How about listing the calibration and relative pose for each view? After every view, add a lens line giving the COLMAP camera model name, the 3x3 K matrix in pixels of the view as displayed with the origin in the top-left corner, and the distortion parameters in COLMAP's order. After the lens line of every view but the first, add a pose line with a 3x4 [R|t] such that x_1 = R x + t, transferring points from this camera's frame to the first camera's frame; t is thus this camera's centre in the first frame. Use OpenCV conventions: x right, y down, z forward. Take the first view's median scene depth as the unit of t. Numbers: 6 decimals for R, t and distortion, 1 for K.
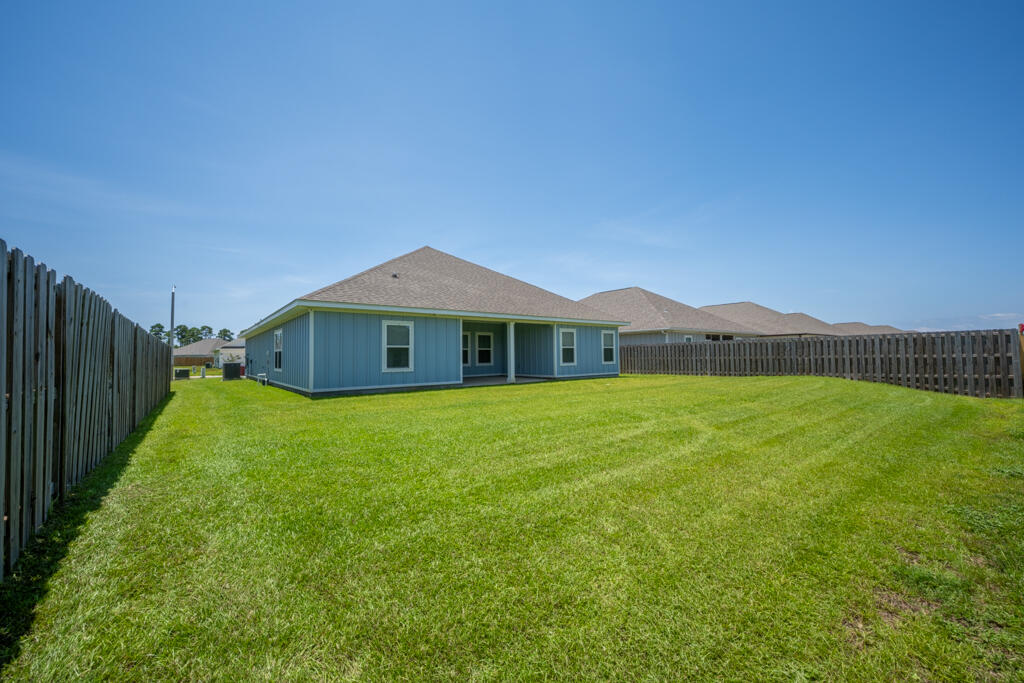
lens RADIAL K [[402.4, 0, 513.6], [0, 402.4, 336.2], [0, 0, 1]] dist [-0.002549, -0.000311]
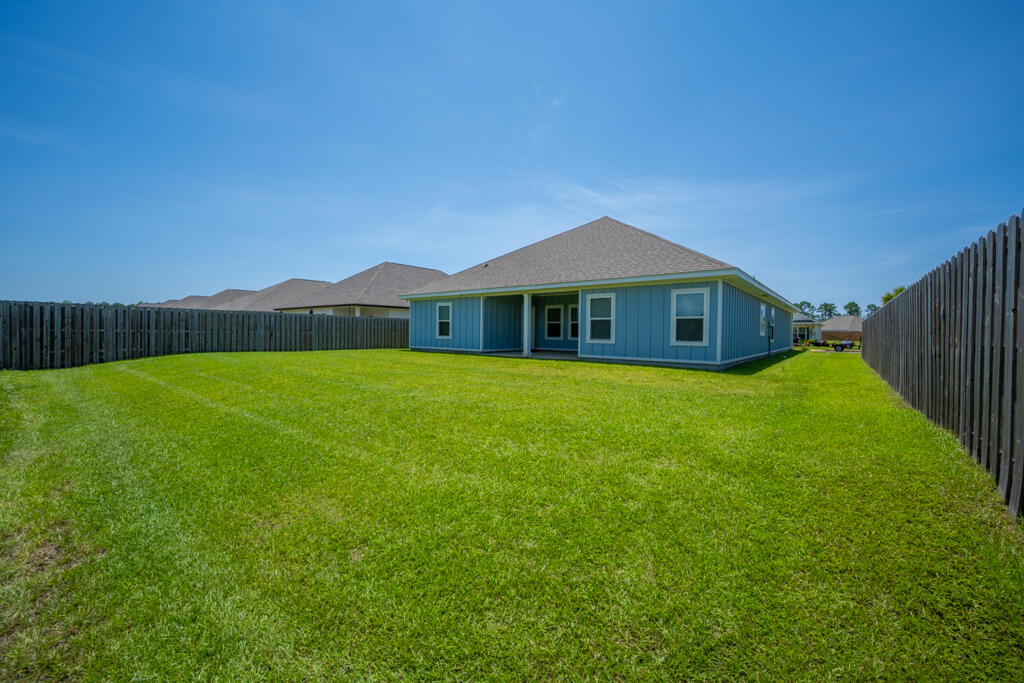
lens RADIAL K [[405.9, 0, 512.0], [0, 405.9, 341.5], [0, 0, 1]] dist [-0.000970, -0.000117]
pose [[0.219373, 0.045015, -0.974602, 0.931767], [0.040708, 0.997643, 0.055242, 0.023526], [0.974792, -0.051792, 0.217023, 0.745569]]
